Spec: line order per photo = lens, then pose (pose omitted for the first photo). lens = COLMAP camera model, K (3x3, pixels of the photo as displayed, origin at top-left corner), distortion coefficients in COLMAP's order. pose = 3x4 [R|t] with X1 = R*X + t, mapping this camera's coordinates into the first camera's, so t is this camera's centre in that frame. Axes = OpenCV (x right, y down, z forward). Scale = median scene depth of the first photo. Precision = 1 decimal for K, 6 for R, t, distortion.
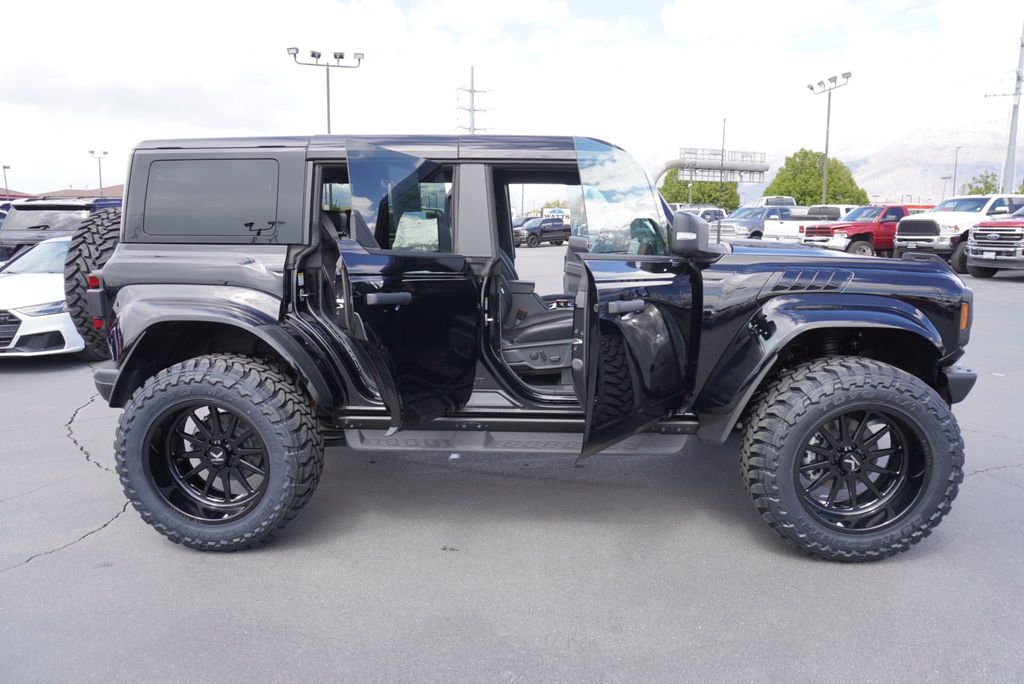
lens RADIAL K [[691.4, 0, 510.7], [0, 691.4, 354.0], [0, 0, 1]] dist [-0.008310, -0.006473]
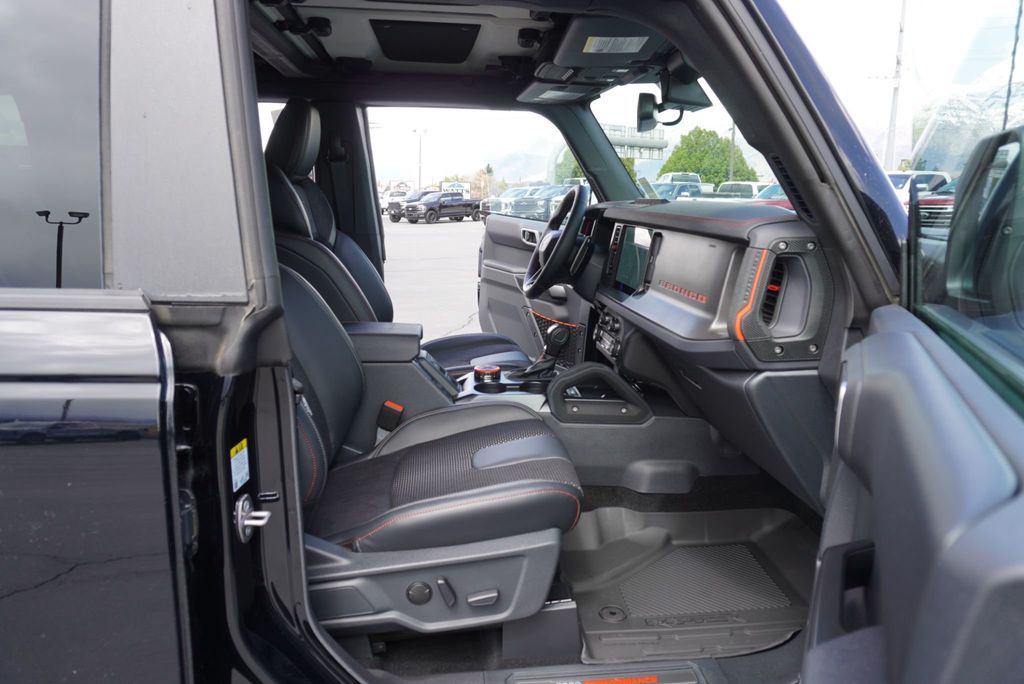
lens RADIAL K [[680.0, 0, 512.0], [0, 680.0, 342.0], [0, 0, 1]] dist [0.007158, 0.003462]
pose [[0.989248, -0.018944, 0.145018, 0.032571], [0.015920, 0.999631, 0.021991, -0.119795], [-0.145381, -0.019446, 0.989185, 0.673457]]
